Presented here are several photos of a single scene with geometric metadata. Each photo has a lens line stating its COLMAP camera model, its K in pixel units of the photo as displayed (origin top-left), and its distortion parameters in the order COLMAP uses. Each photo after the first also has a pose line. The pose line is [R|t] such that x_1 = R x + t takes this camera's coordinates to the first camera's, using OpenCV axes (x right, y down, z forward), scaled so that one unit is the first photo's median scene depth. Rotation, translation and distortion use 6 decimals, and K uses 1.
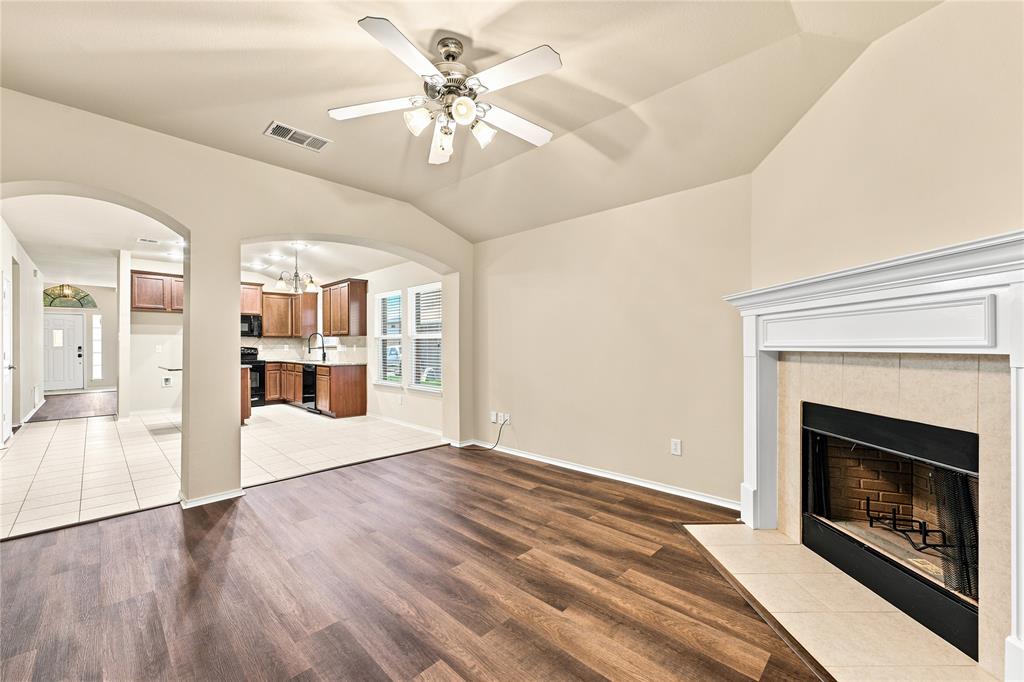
lens RADIAL K [[414.3, 0, 516.4], [0, 414.3, 340.4], [0, 0, 1]] dist [-0.000594, -0.000104]
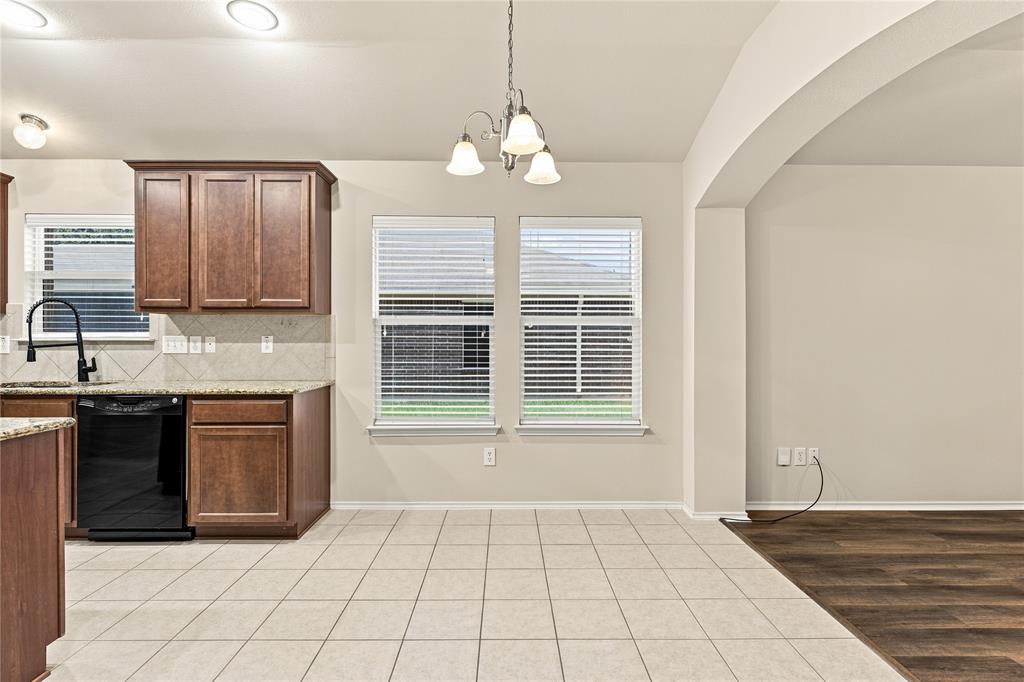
lens RADIAL K [[494.2, 0, 509.9], [0, 494.2, 341.1], [0, 0, 1]] dist [-0.000469, -0.000451]
pose [[0.710282, 0.000631, 0.703917, -1.171049], [-0.011133, 0.999885, 0.010338, 0.015863], [-0.703830, -0.015179, 0.710207, 1.065492]]
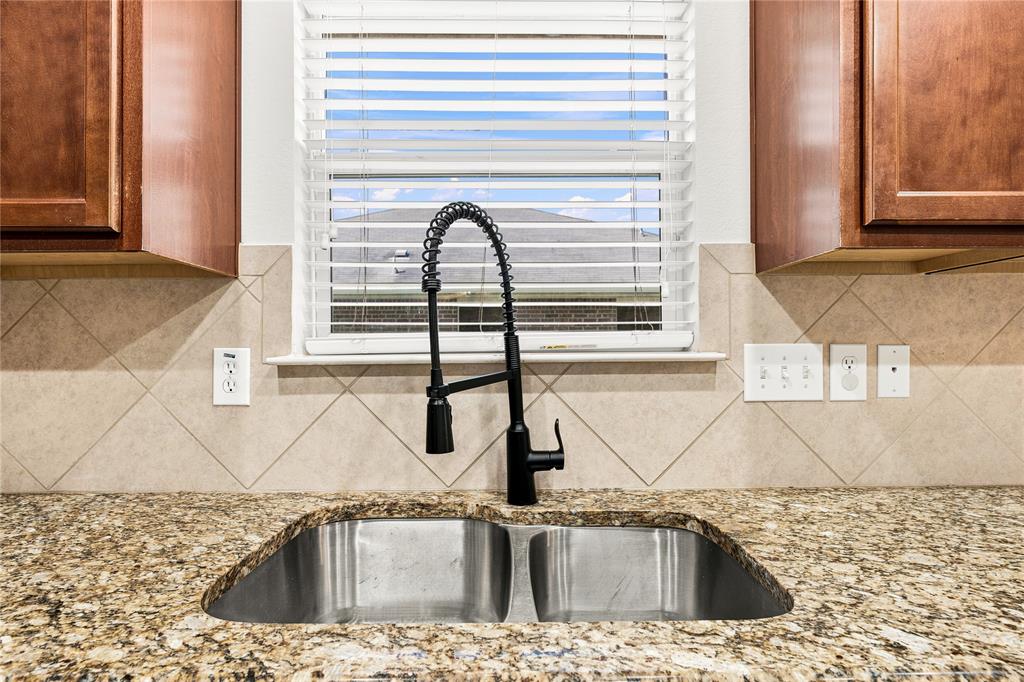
lens RADIAL K [[494.2, 0, 519.4], [0, 494.2, 344.2], [0, 0, 1]] dist [-0.000469, -0.000451]
pose [[0.714222, -0.000728, 0.699918, -1.280534], [-0.004503, 0.999974, 0.005635, 0.022237], [-0.699904, -0.007176, 0.714201, 2.133084]]
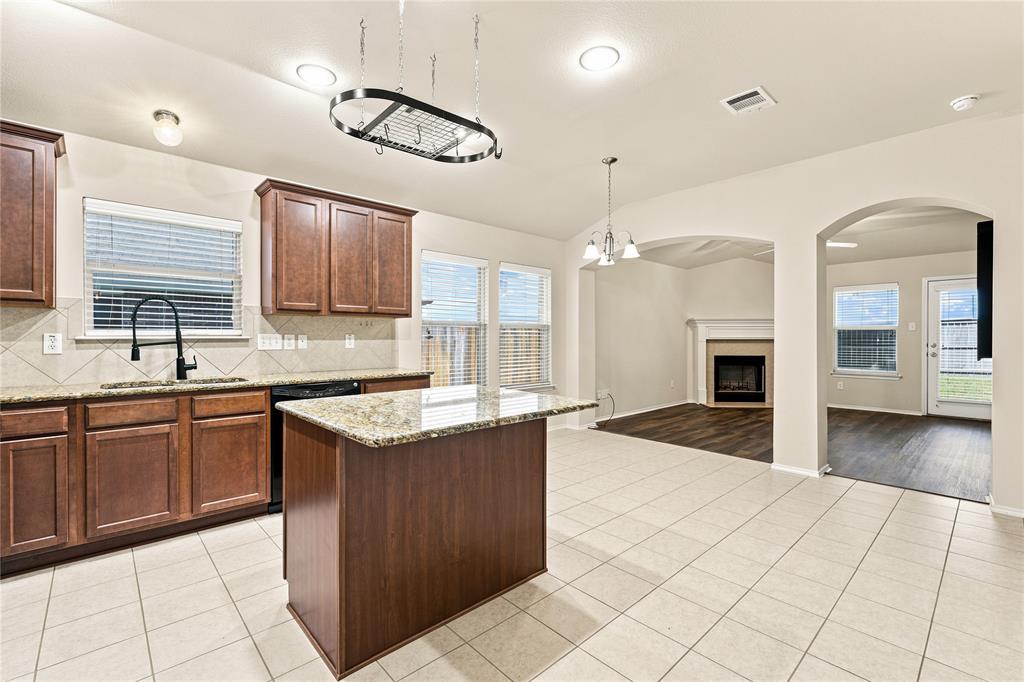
lens RADIAL K [[443.0, 0, 509.2], [0, 443.0, 341.4], [0, 0, 1]] dist [0.004395, -0.000398]
pose [[0.064553, -0.006938, 0.997890, -1.907289], [-0.012687, 0.999889, 0.007773, 0.024707], [-0.997834, -0.013162, 0.064458, 1.638550]]
